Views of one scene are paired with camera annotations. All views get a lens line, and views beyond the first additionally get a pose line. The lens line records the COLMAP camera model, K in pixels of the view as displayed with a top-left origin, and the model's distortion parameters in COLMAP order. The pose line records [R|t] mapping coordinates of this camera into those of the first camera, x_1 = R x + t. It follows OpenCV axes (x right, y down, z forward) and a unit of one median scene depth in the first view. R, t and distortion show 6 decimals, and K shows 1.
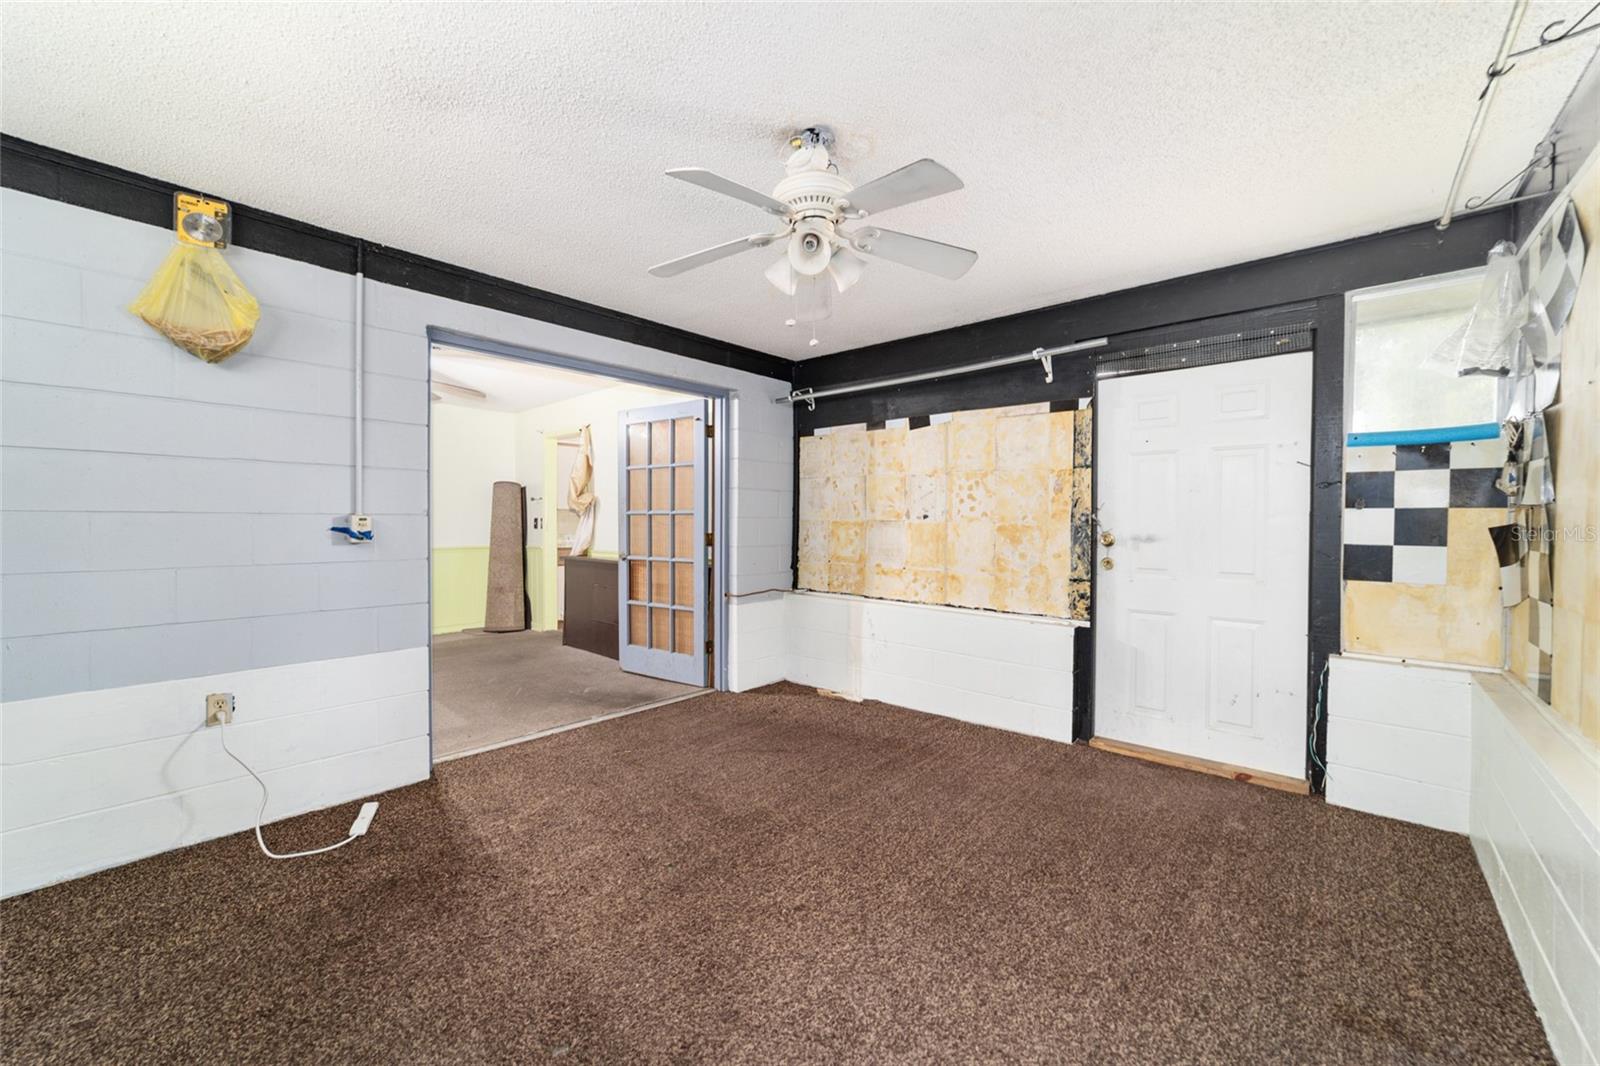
lens RADIAL K [[610.1, 0, 801.0], [0, 610.1, 528.3], [0, 0, 1]] dist [-0.018053, 0.008277]
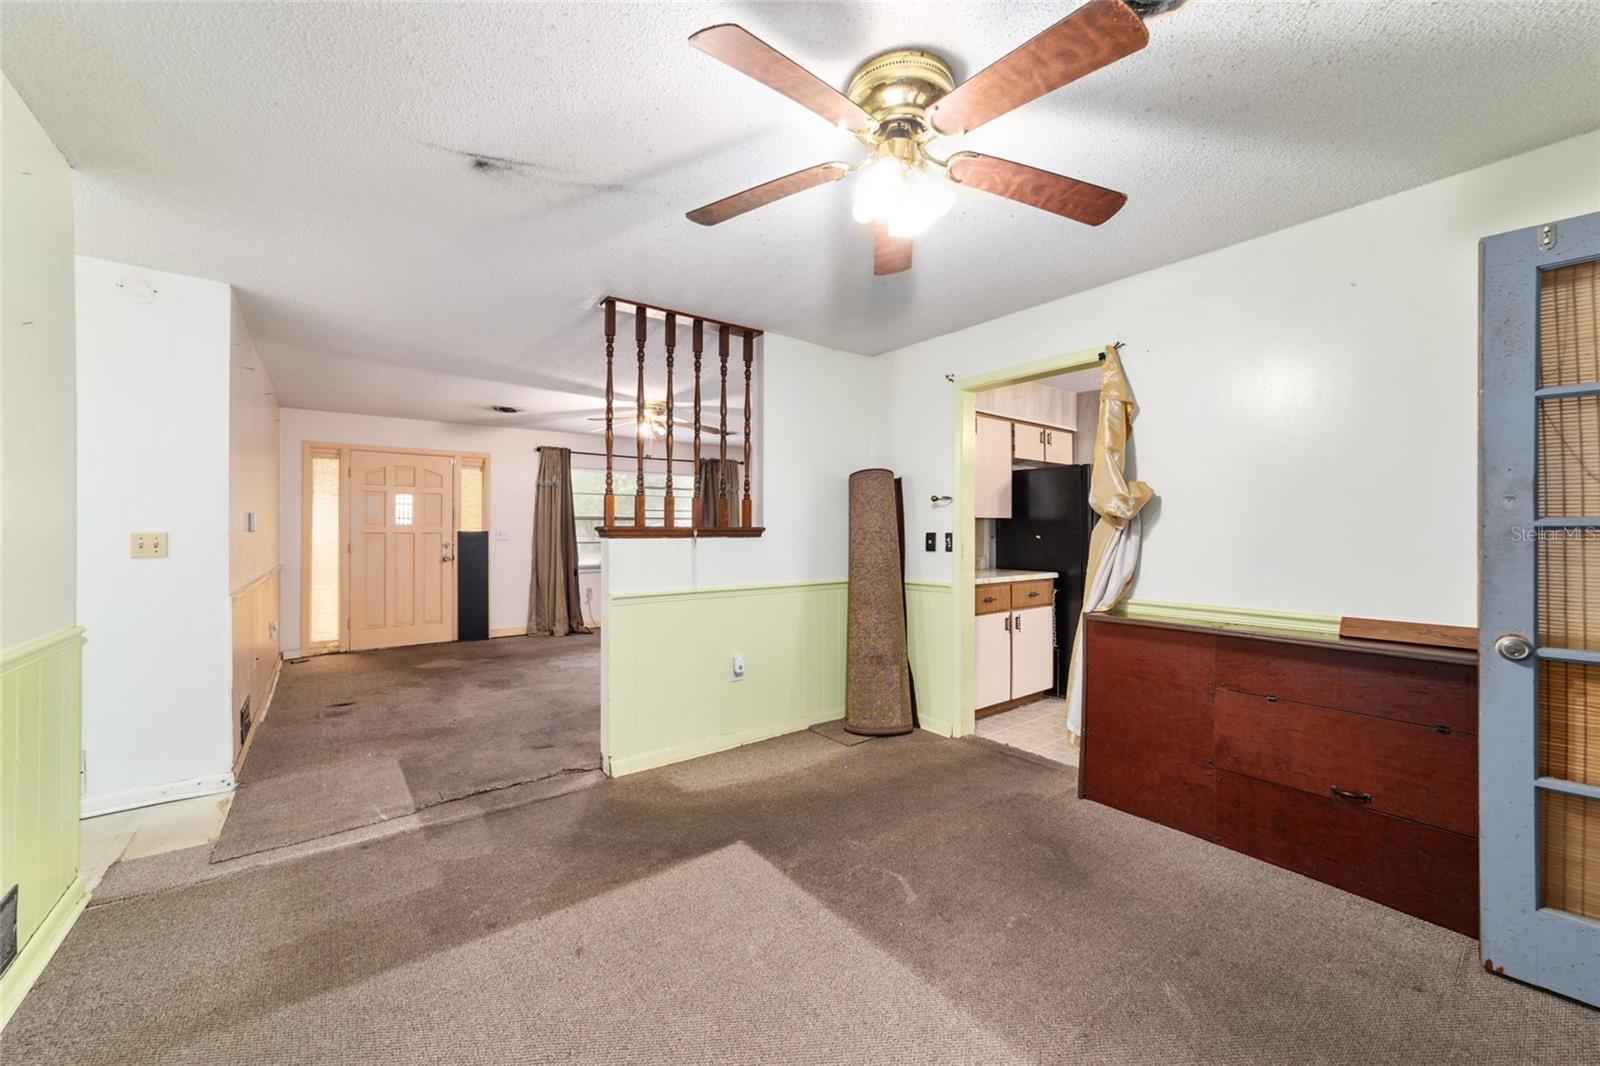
lens RADIAL K [[610.1, 0, 800.7], [0, 610.1, 531.8], [0, 0, 1]] dist [-0.018053, 0.008277]
pose [[0.985079, -0.000299, -0.172100, -0.461823], [-0.000766, 0.999981, -0.006121, -0.014218], [0.172098, 0.006162, 0.985061, 0.422787]]
